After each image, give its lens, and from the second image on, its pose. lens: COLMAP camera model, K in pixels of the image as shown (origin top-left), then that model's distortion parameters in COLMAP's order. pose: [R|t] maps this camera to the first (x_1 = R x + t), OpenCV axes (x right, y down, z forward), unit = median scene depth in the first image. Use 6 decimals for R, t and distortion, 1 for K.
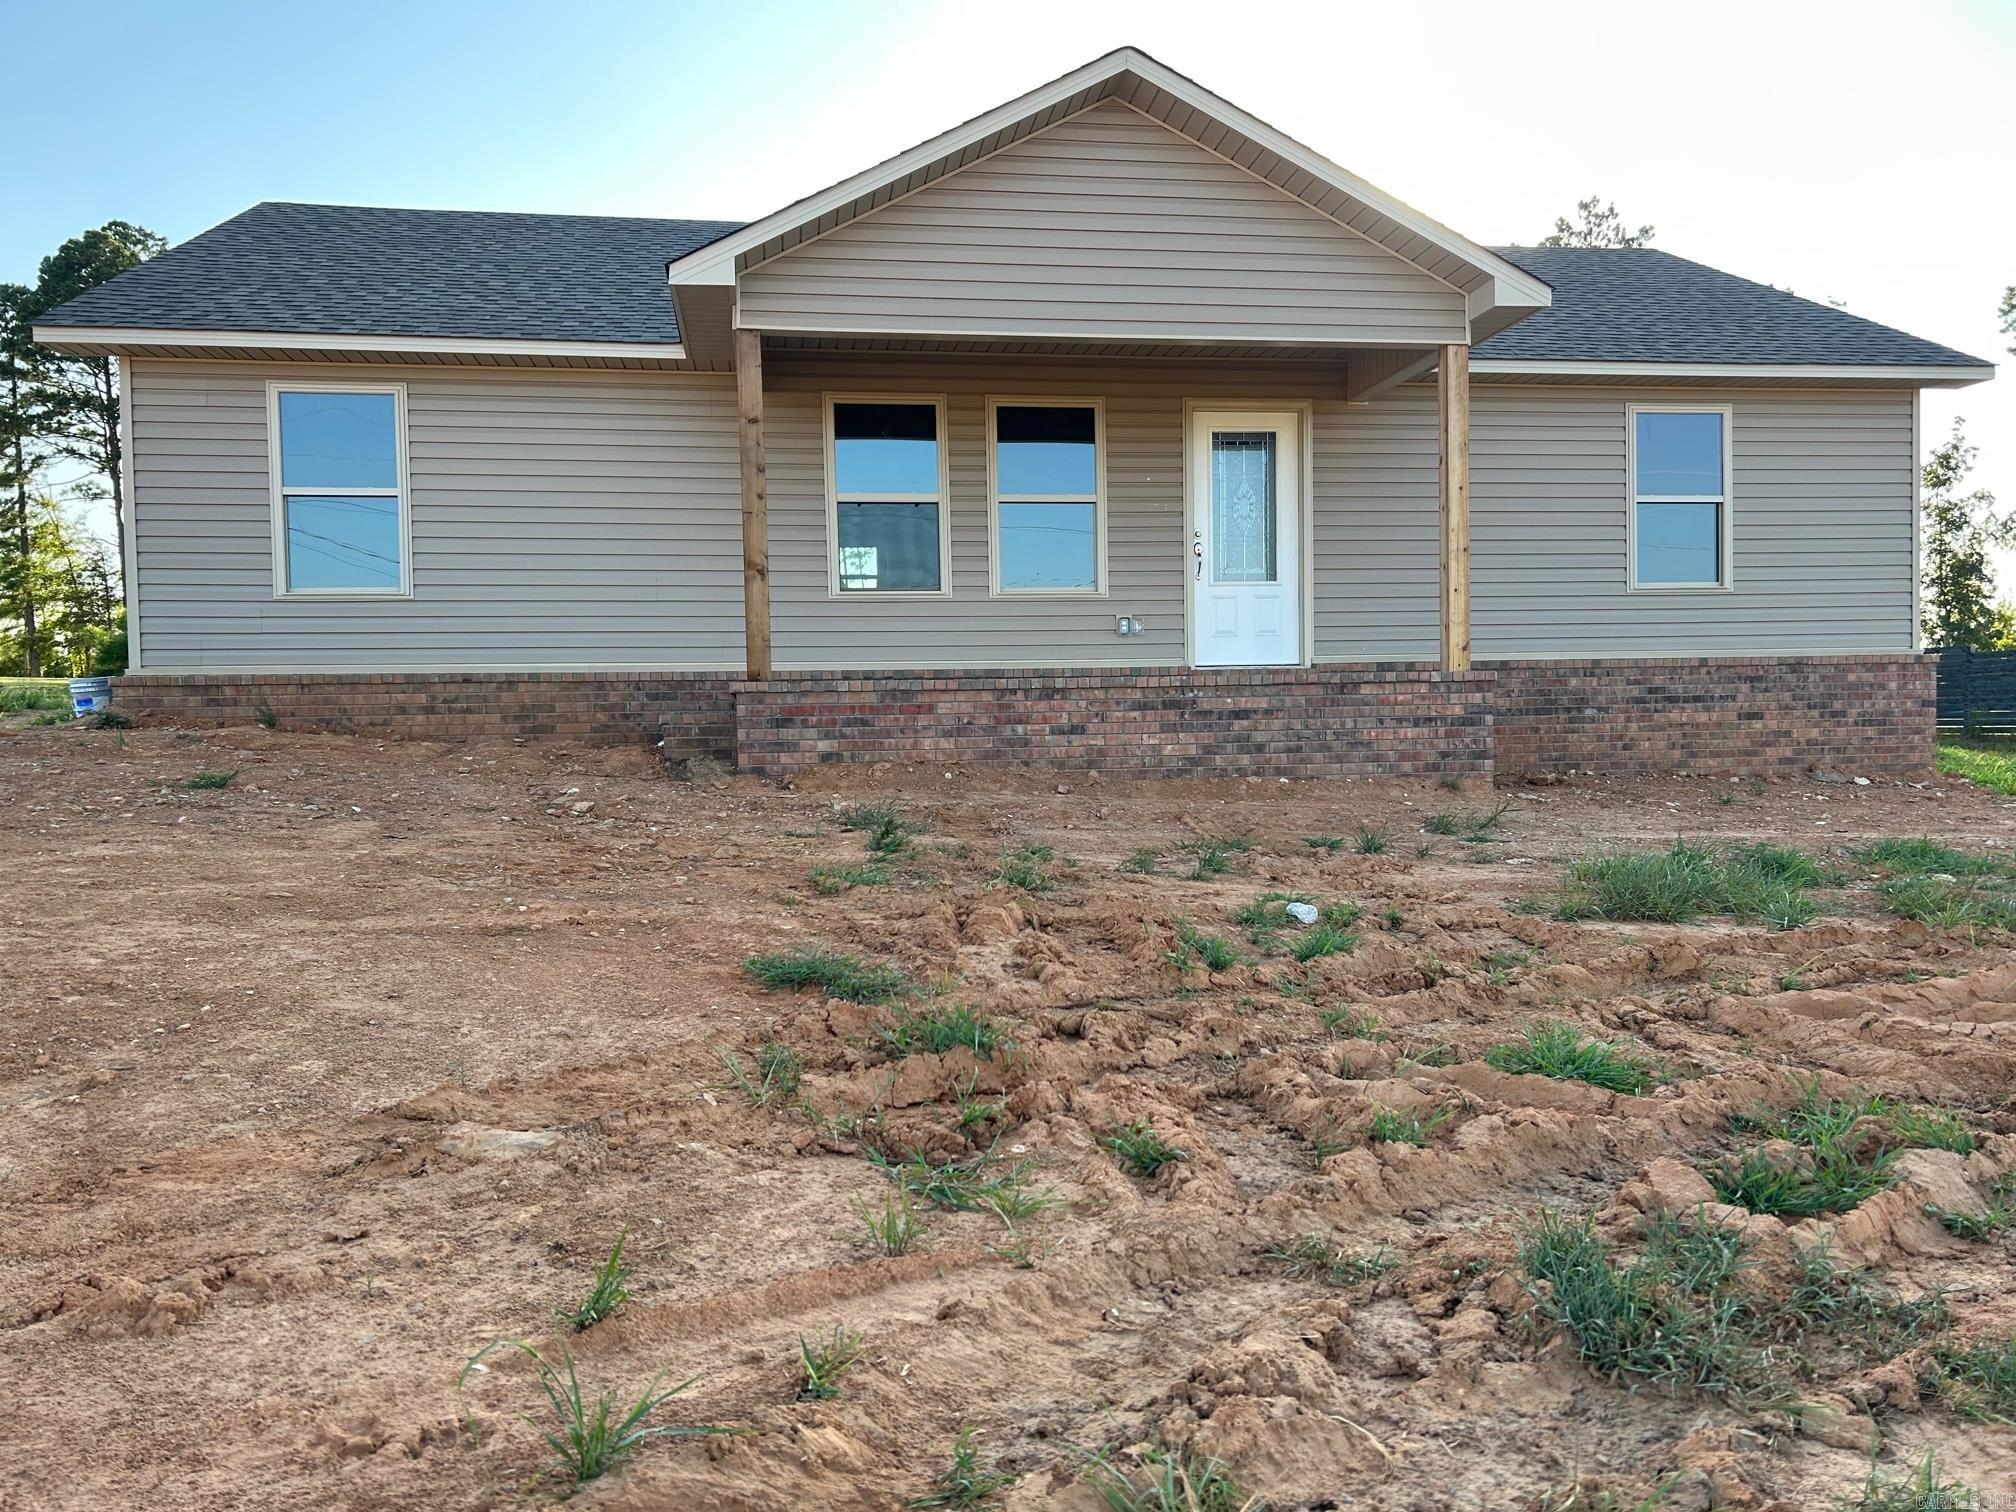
lens RADIAL K [[1460.9, 0, 992.4], [0, 1460.9, 766.0], [0, 0, 1]] dist [0.044813, -0.021427]
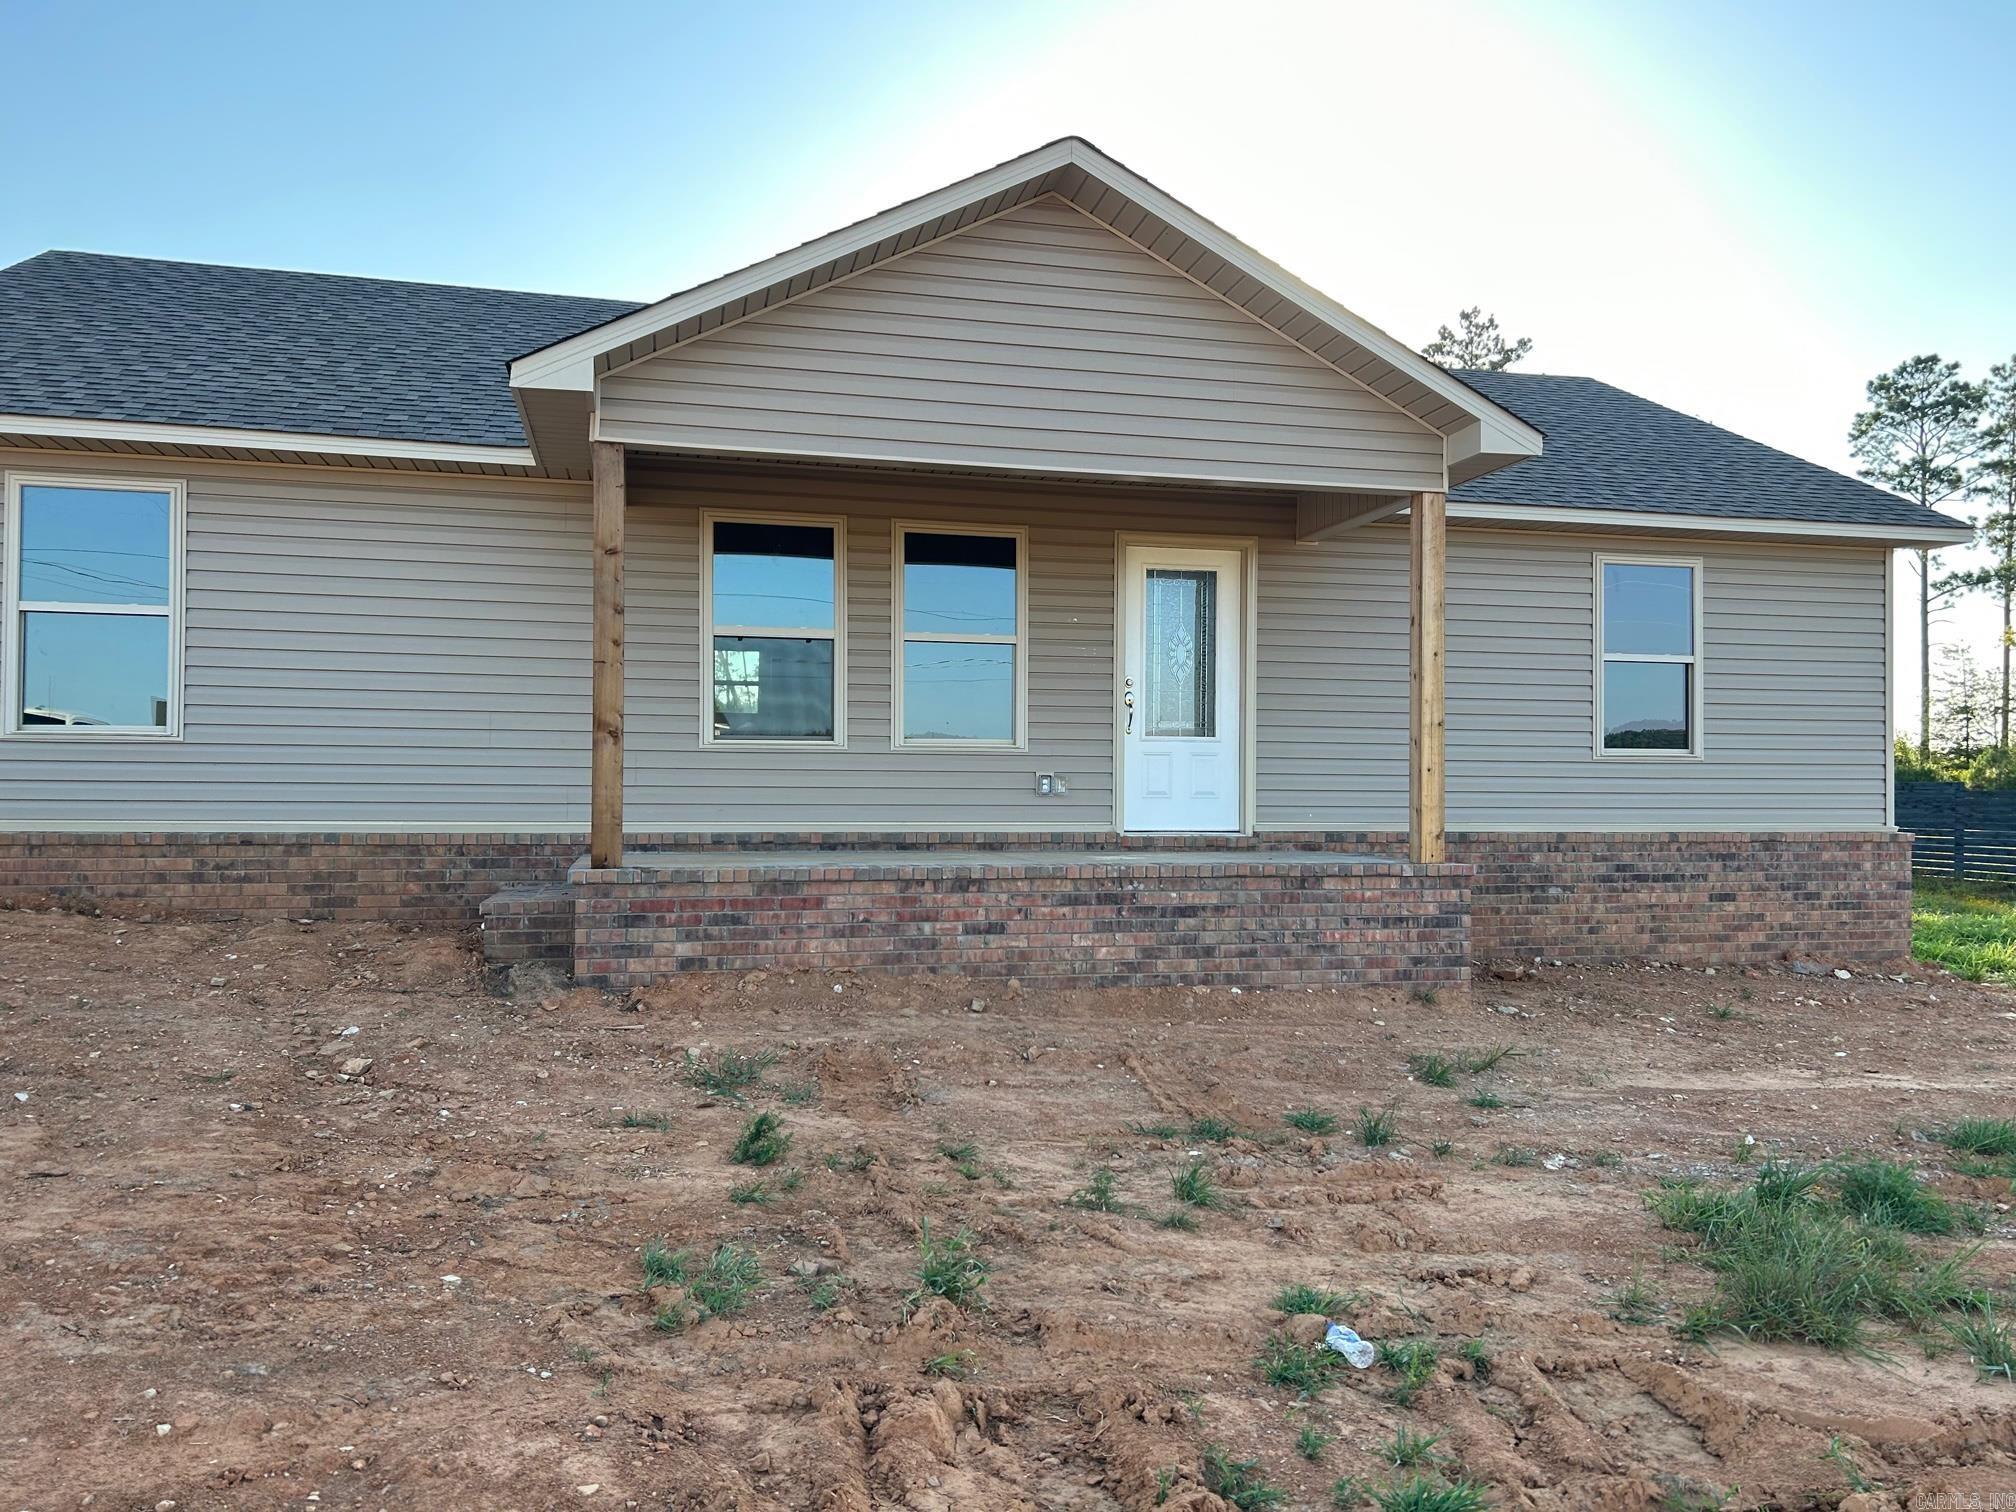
lens RADIAL K [[1460.9, 0, 992.4], [0, 1460.9, 766.0], [0, 0, 1]] dist [0.044813, -0.021427]
pose [[0.996342, 0.026066, 0.081378, -0.011592], [-0.022263, 0.998633, -0.047296, -0.066580], [-0.082500, 0.045311, 0.995560, 0.138310]]
